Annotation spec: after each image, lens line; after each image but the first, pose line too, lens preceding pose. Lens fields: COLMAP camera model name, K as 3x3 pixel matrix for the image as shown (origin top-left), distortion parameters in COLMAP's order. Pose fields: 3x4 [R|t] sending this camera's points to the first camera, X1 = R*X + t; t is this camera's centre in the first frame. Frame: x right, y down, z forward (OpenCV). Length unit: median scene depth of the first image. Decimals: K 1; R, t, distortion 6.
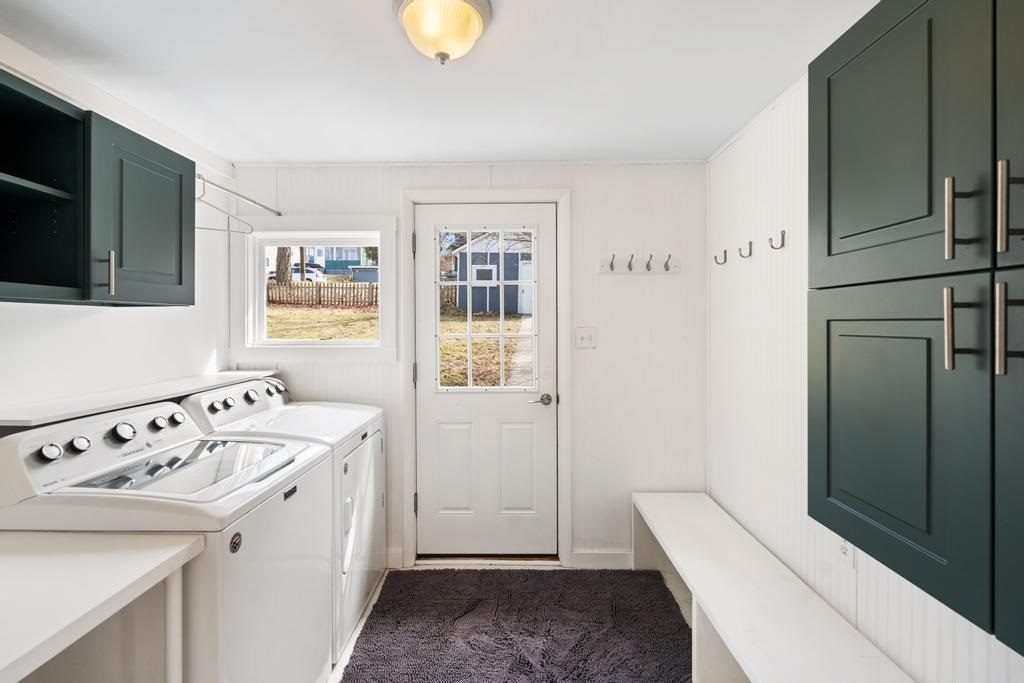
lens RADIAL K [[440.2, 0, 497.4], [0, 440.2, 322.2], [0, 0, 1]] dist [-0.000513, -0.001003]
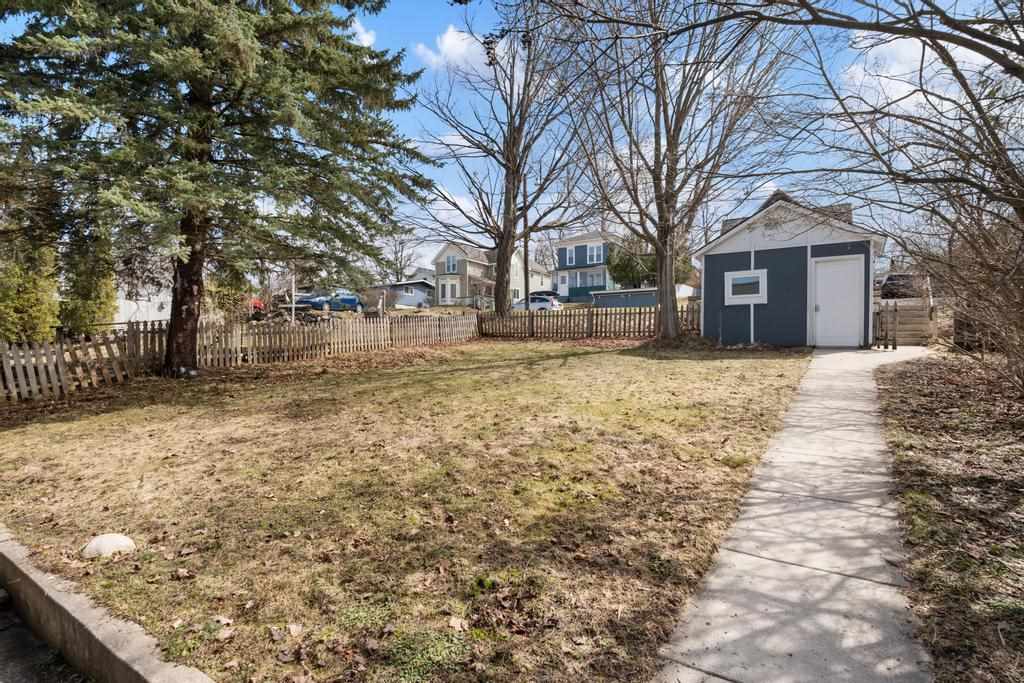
lens RADIAL K [[478.4, 0, 515.4], [0, 478.4, 346.9], [0, 0, 1]] dist [-0.001811, -0.000014]
pose [[0.863757, -0.009579, -0.503817, 0.282704], [0.002880, 0.999897, -0.014074, -0.086983], [0.503900, 0.010706, 0.863696, 2.052846]]
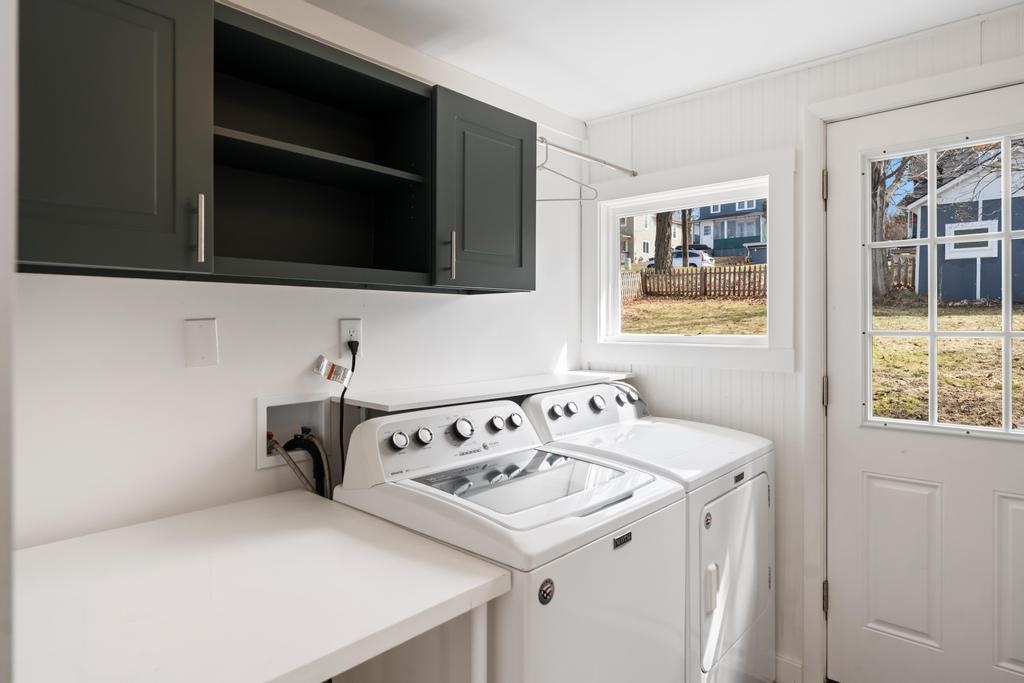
lens RADIAL K [[570.2, 0, 524.6], [0, 570.2, 323.7], [0, 0, 1]] dist [-0.003484, 0.000671]
pose [[0.767948, 0.005486, -0.640488, 0.005200], [0.000094, 0.999962, 0.008679, 0.015086], [0.640512, -0.006726, 0.767919, 0.125718]]
